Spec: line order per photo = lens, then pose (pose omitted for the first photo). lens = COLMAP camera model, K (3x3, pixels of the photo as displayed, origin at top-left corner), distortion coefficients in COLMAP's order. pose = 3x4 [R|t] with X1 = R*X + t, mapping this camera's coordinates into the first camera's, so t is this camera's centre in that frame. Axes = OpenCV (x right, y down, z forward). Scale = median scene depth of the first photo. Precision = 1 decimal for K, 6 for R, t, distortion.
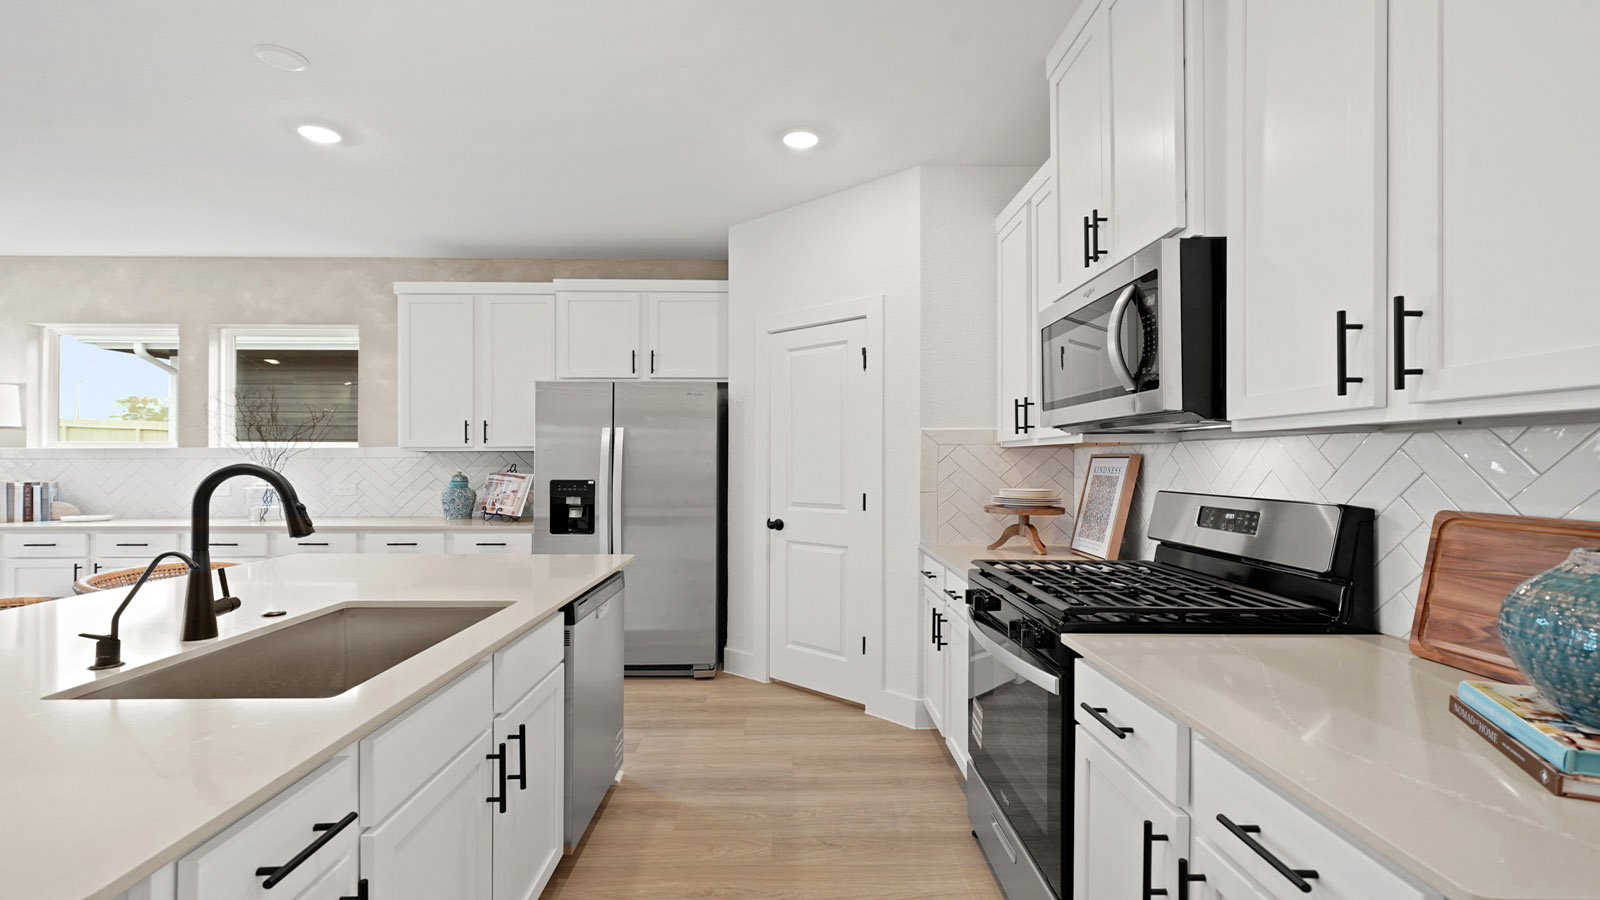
lens RADIAL K [[748.0, 0, 801.9], [0, 748.0, 456.3], [0, 0, 1]] dist [-0.000215, 0.001034]
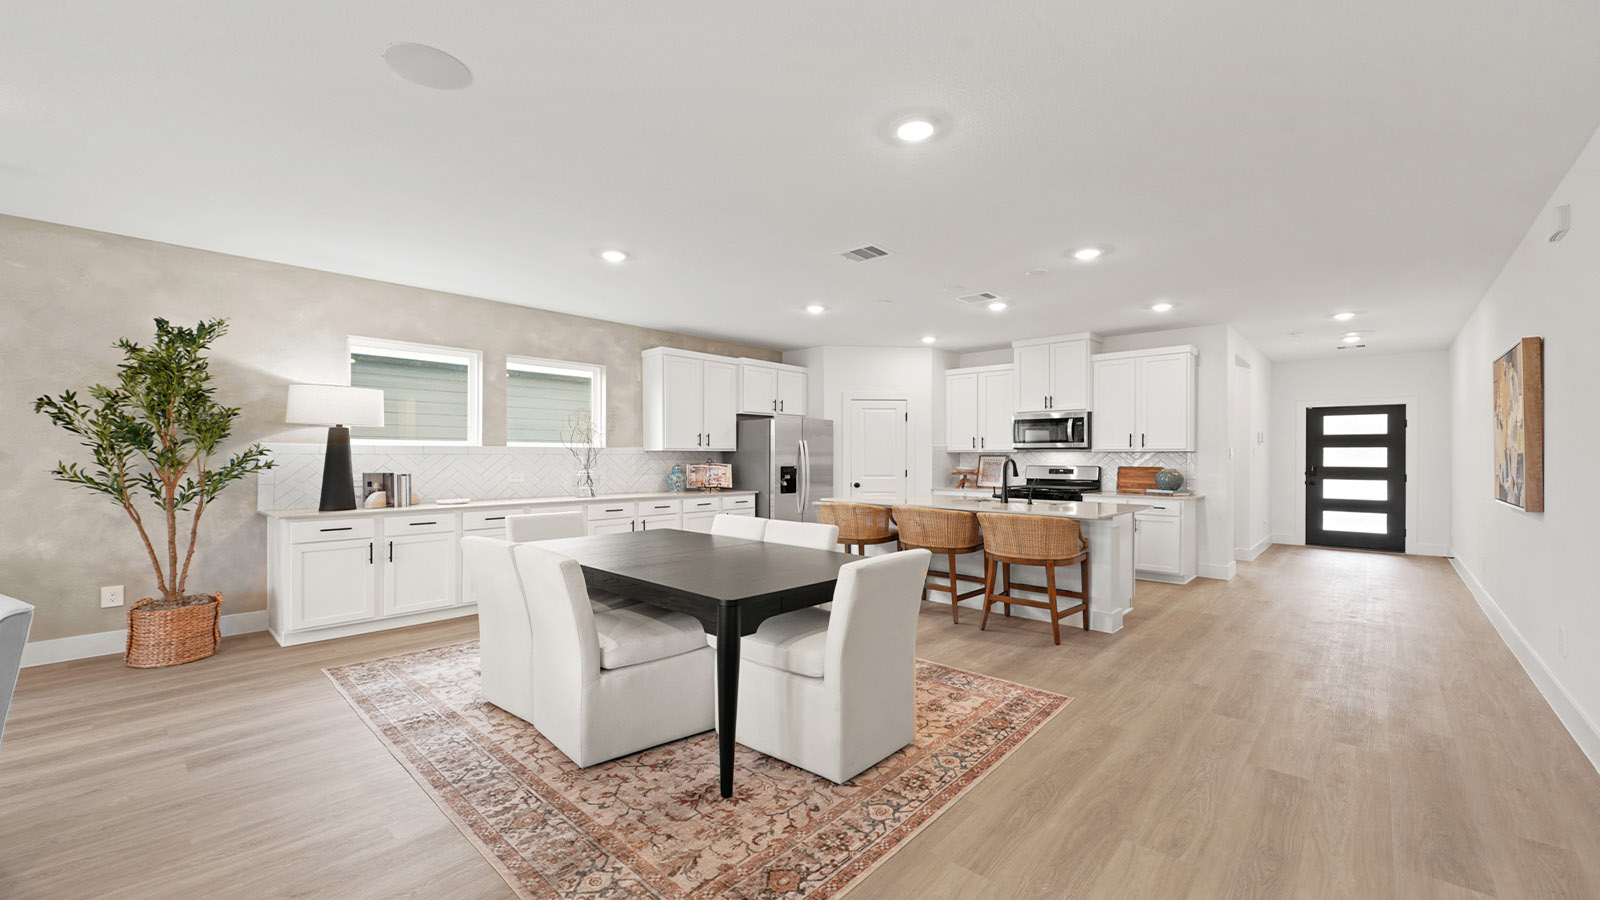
lens RADIAL K [[641.4, 0, 794.7], [0, 641.4, 450.1], [0, 0, 1]] dist [-0.005371, 0.000866]
pose [[0.691894, 0.008790, 0.721946, -1.666044], [-0.006310, 0.999961, -0.006128, -0.001409], [-0.721972, -0.000316, 0.691923, -0.214842]]
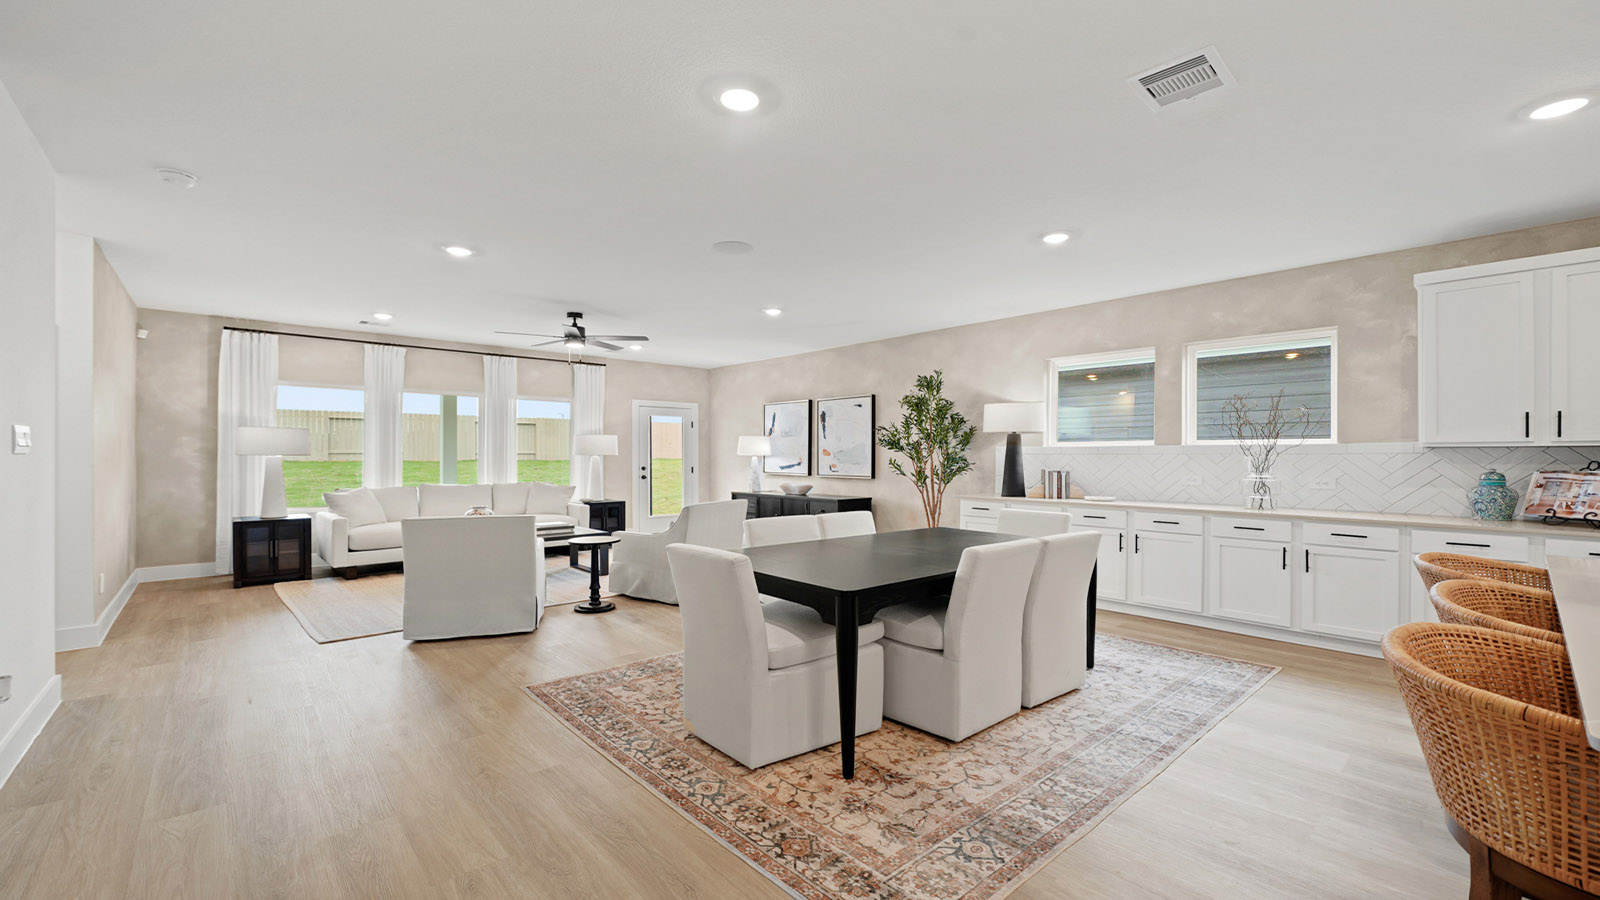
lens RADIAL K [[641.4, 0, 799.1], [0, 641.4, 454.7], [0, 0, 1]] dist [-0.005371, 0.000866]
pose [[0.649012, 0.002047, -0.760775, -0.535162], [0.001496, 0.999991, 0.003967, -0.001308], [0.760776, -0.003712, 0.649003, -0.196625]]
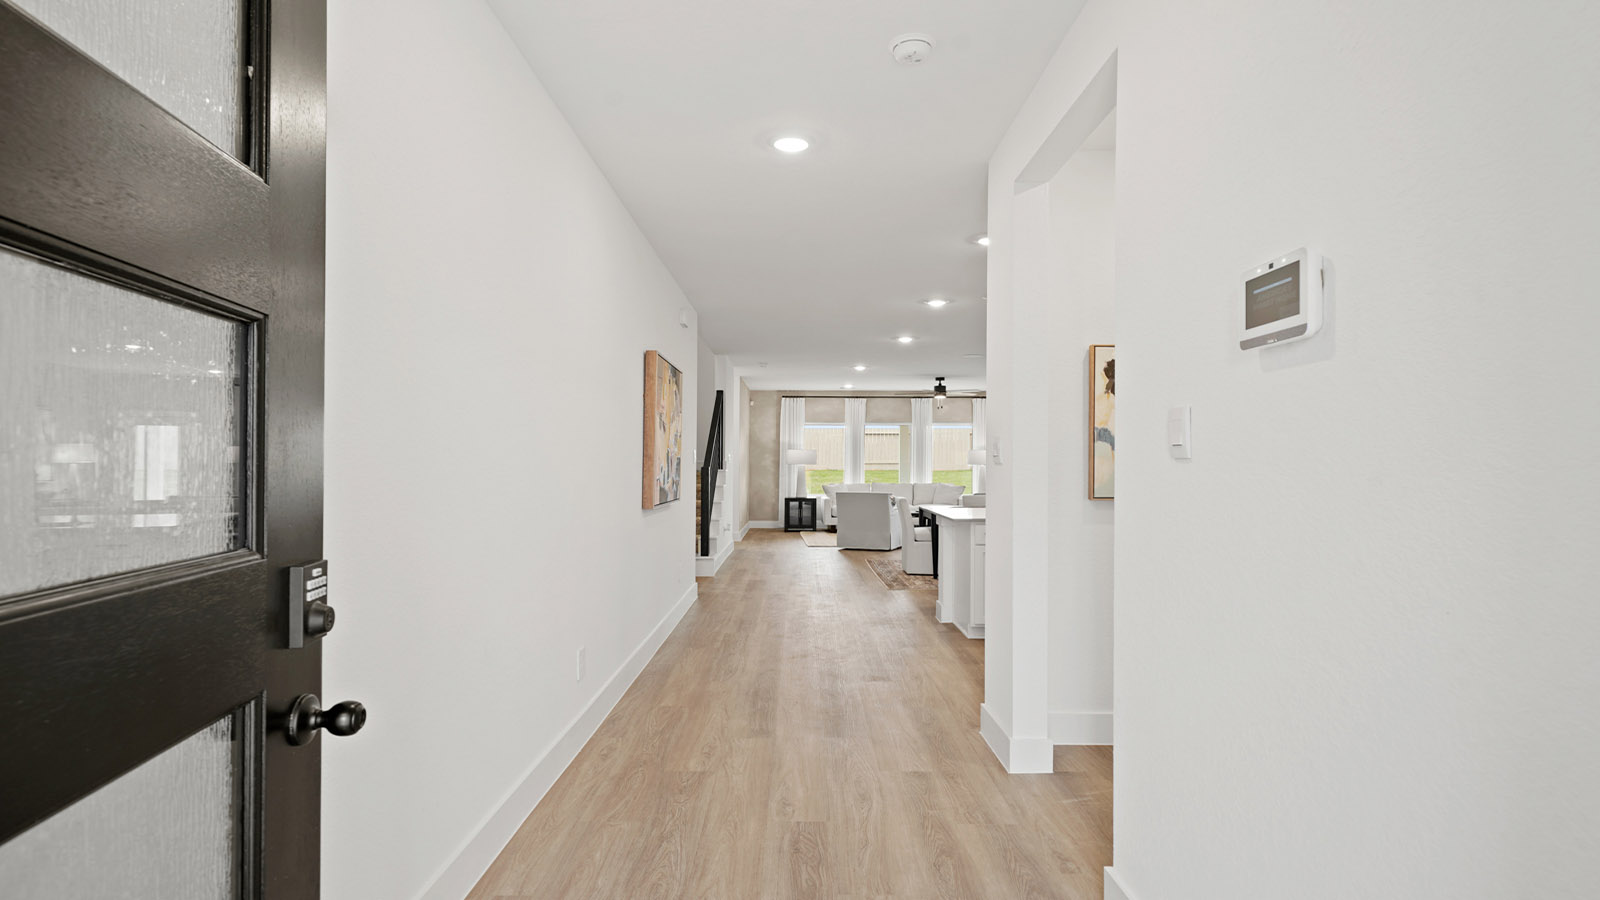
lens RADIAL K [[831.4, 0, 808.0], [0, 831.4, 455.0], [0, 0, 1]] dist [-0.002635, -0.000085]
pose [[-0.014893, -0.009794, -0.999841, 1.323667], [0.001225, 0.999951, -0.009813, -0.000541], [0.999888, -0.001371, -0.014880, -0.067315]]
